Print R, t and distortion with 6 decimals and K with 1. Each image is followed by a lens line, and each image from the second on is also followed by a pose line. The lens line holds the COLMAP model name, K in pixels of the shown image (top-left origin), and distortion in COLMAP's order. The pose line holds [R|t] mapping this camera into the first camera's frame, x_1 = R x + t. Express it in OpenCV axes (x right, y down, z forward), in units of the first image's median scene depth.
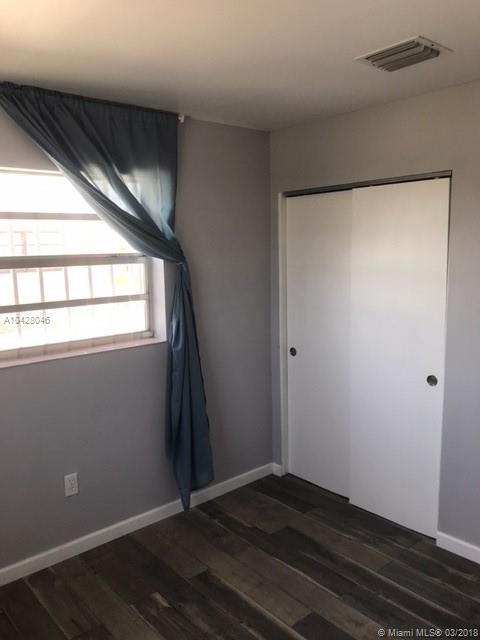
lens RADIAL K [[528.2, 0, 240.0], [0, 528.2, 320.0], [0, 0, 1]] dist [0.005499, 0.002391]
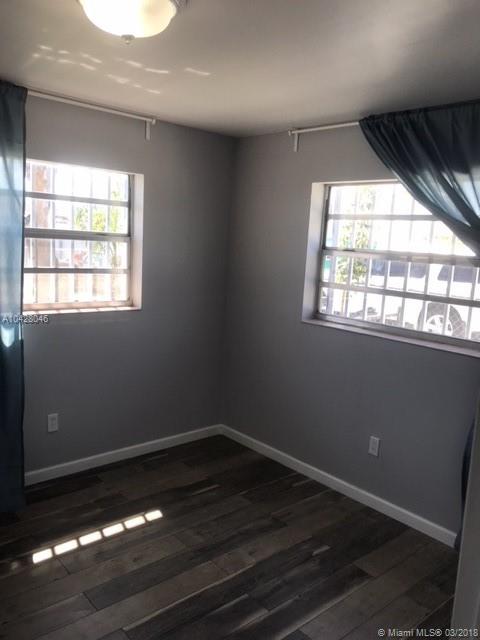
lens RADIAL K [[528.2, 0, 240.0], [0, 528.2, 320.0], [0, 0, 1]] dist [0.005499, 0.002391]
pose [[0.012984, 0.178120, -0.983923, 0.836346], [-0.194935, 0.965577, 0.172226, -0.109504], [0.980730, 0.189565, 0.047258, 0.640646]]
